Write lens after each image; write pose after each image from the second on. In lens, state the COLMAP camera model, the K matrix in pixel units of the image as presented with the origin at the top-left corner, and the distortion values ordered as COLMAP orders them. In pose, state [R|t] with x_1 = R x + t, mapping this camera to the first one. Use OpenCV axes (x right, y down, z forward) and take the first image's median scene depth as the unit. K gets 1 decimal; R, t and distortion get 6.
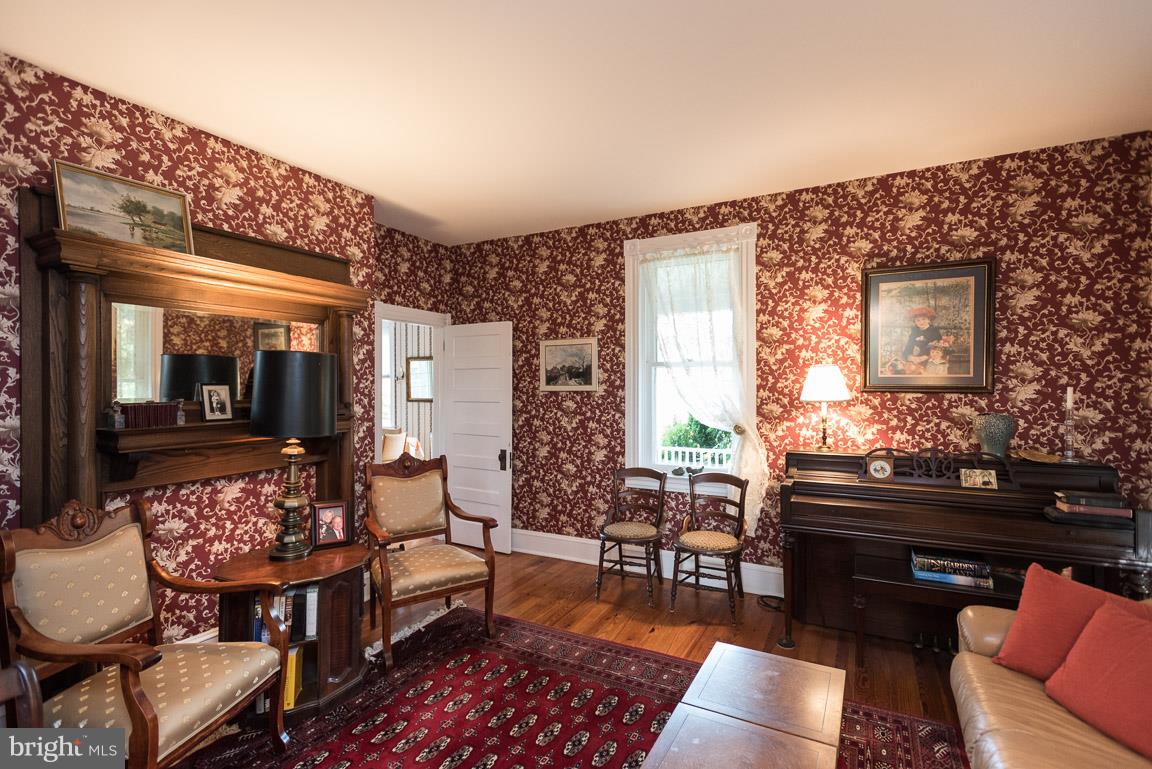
lens RADIAL K [[539.1, 0, 576.0], [0, 539.1, 384.5], [0, 0, 1]] dist [0.032513, -0.013716]
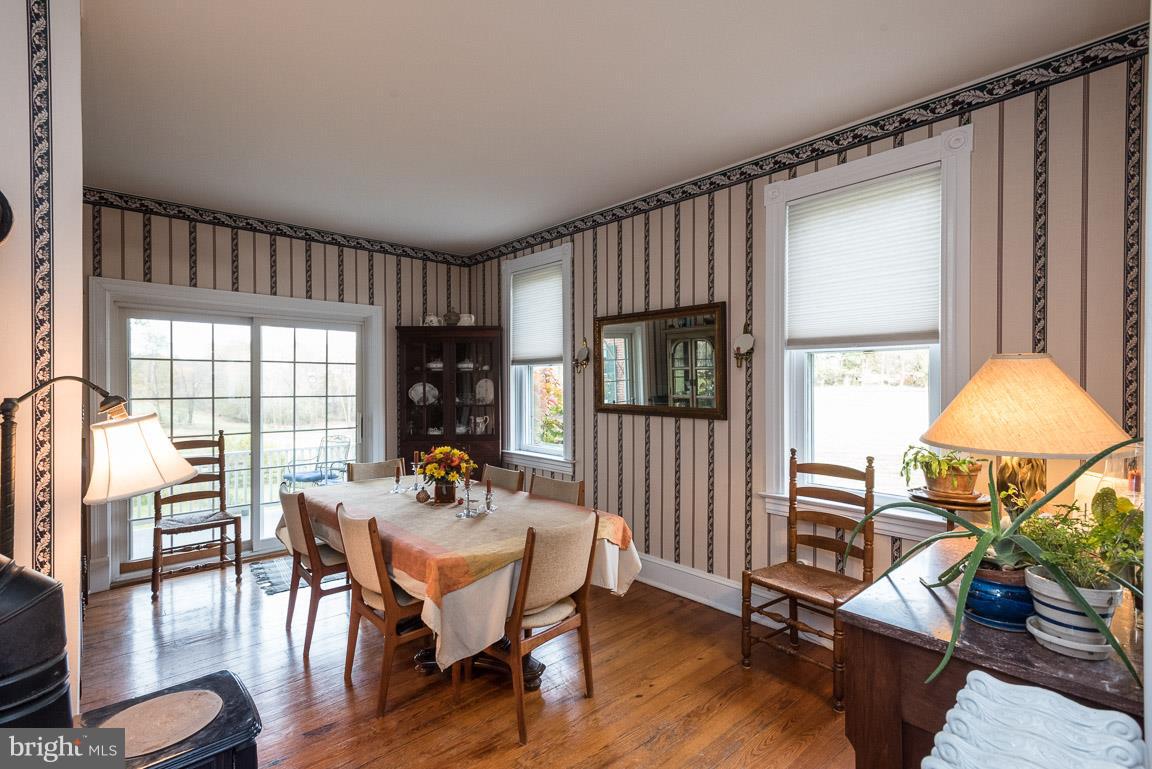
lens RADIAL K [[539.1, 0, 576.0], [0, 539.1, 384.5], [0, 0, 1]] dist [0.032513, -0.013716]
pose [[0.943879, 0.002773, -0.330281, -0.374860], [-0.001477, 0.999990, 0.004173, 0.011561], [0.330289, -0.003451, 0.943873, 1.190055]]
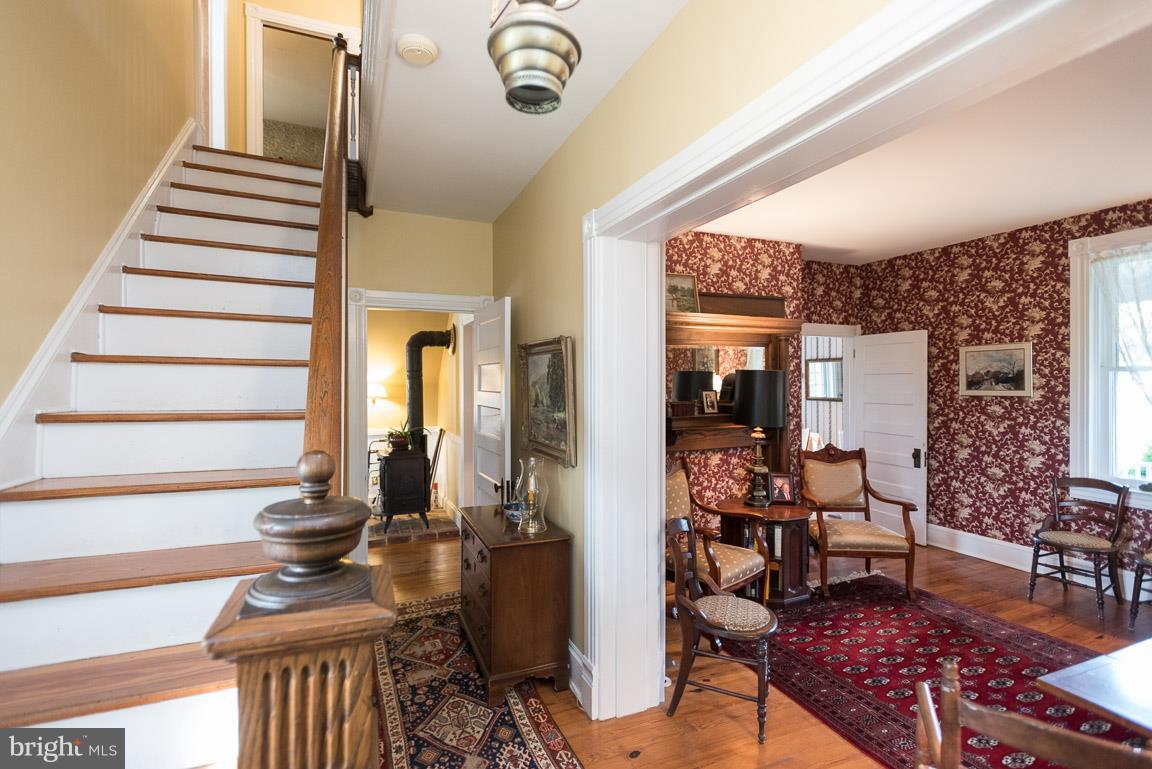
lens RADIAL K [[539.1, 0, 576.0], [0, 539.1, 384.5], [0, 0, 1]] dist [0.032513, -0.013716]
pose [[0.782516, 0.002161, -0.622626, 0.011166], [0.003201, 0.999967, 0.007494, -0.020689], [0.622622, -0.007857, 0.782483, -0.311284]]
